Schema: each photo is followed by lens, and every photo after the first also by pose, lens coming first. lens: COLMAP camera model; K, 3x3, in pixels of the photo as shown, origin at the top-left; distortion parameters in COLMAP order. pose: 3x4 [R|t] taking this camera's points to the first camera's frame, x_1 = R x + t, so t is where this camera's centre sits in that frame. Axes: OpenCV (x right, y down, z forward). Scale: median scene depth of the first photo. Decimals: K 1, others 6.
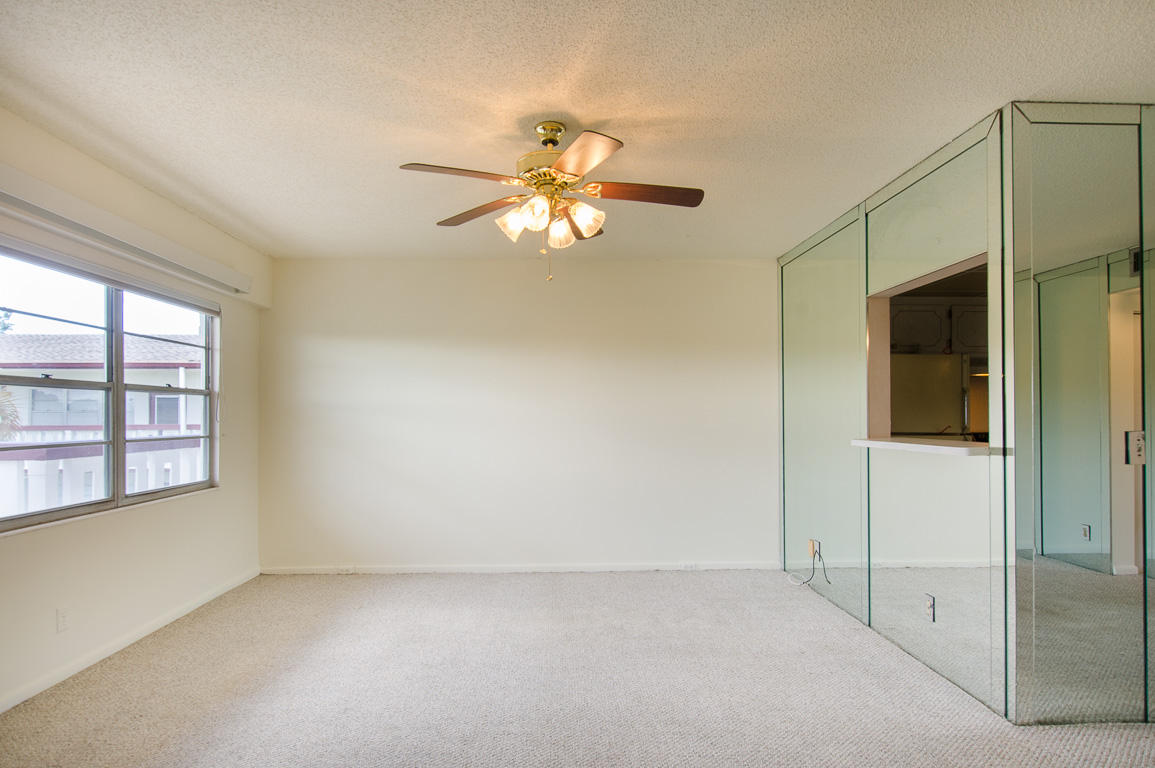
lens RADIAL K [[637.9, 0, 579.1], [0, 637.9, 411.2], [0, 0, 1]] dist [-0.002099, -0.002967]
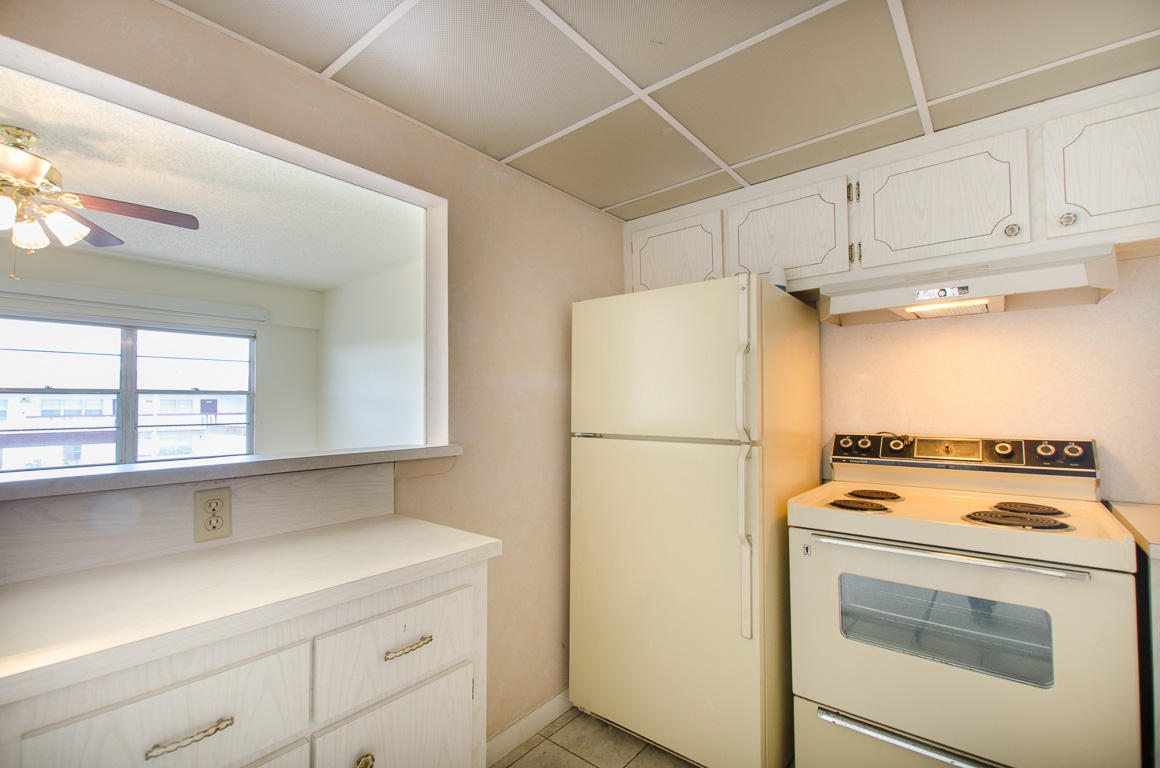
lens RADIAL K [[513.0, 0, 577.9], [0, 513.0, 387.7], [0, 0, 1]] dist [0.006793, -0.000059]
pose [[0.742106, -0.030693, -0.669580, 0.927071], [0.015564, 0.999471, -0.028565, 0.004808], [0.670102, 0.010777, 0.742191, 0.778444]]
